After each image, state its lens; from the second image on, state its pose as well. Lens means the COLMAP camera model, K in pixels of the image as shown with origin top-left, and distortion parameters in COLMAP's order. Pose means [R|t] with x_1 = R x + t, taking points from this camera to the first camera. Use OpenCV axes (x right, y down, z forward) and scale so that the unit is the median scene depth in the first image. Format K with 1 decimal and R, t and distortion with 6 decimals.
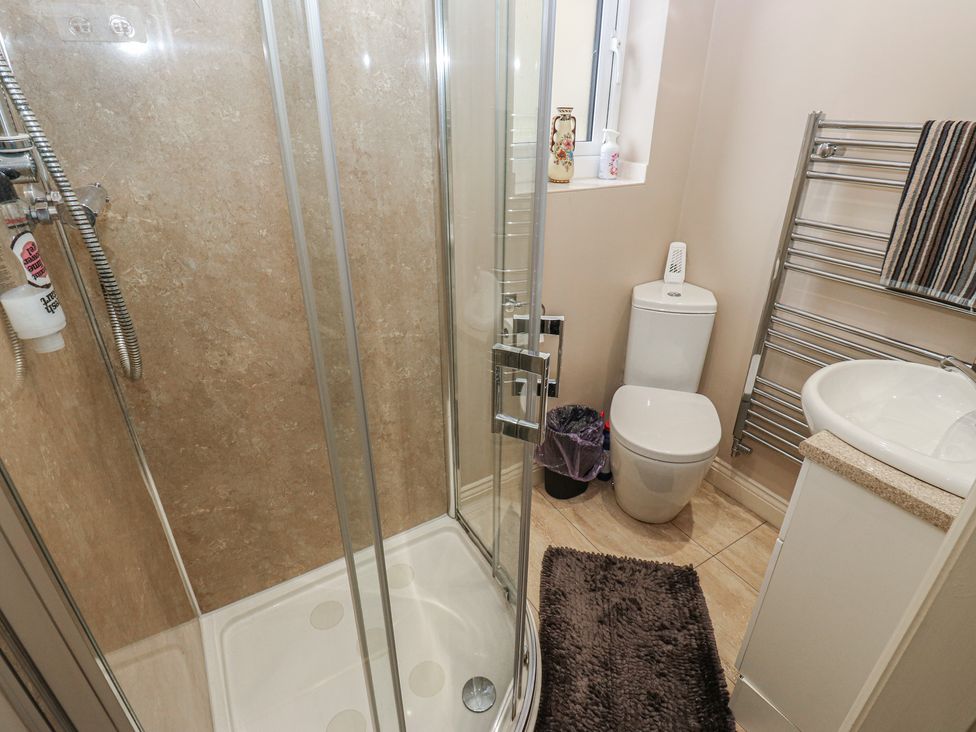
lens RADIAL K [[514.4, 0, 487.7], [0, 514.4, 371.6], [0, 0, 1]] dist [-0.010501, -0.003096]
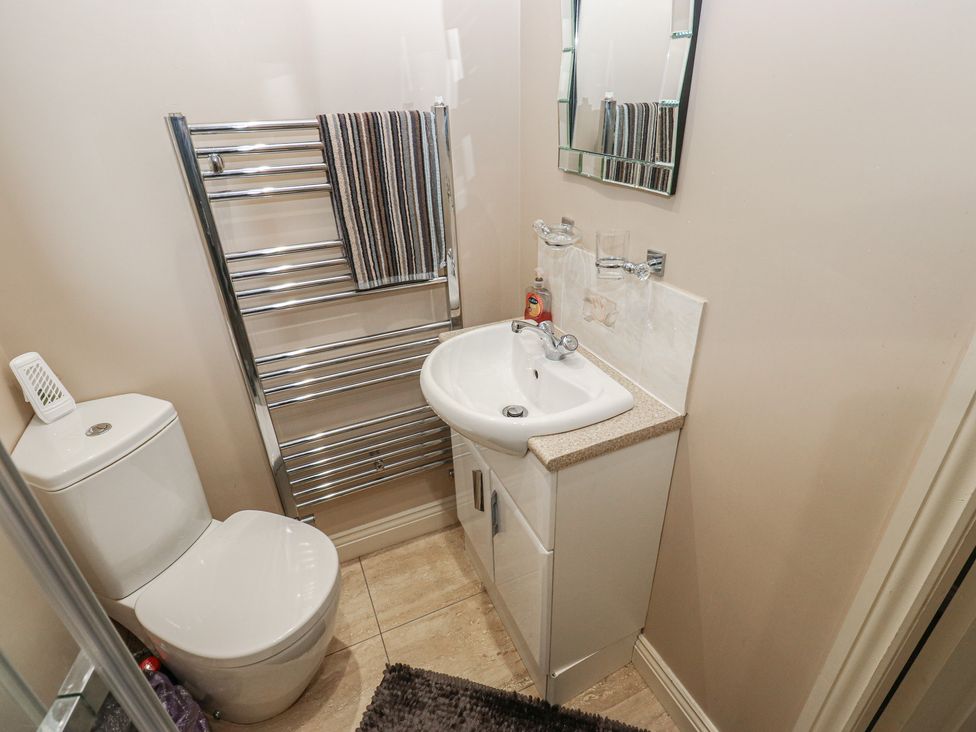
lens RADIAL K [[514.4, 0, 494.2], [0, 514.4, 366.2], [0, 0, 1]] dist [-0.010501, -0.003096]
pose [[0.098705, -0.472420, 0.875829, -0.091023], [0.471954, 0.797070, 0.376748, -0.273928], [-0.876080, 0.376164, 0.301636, 0.506687]]
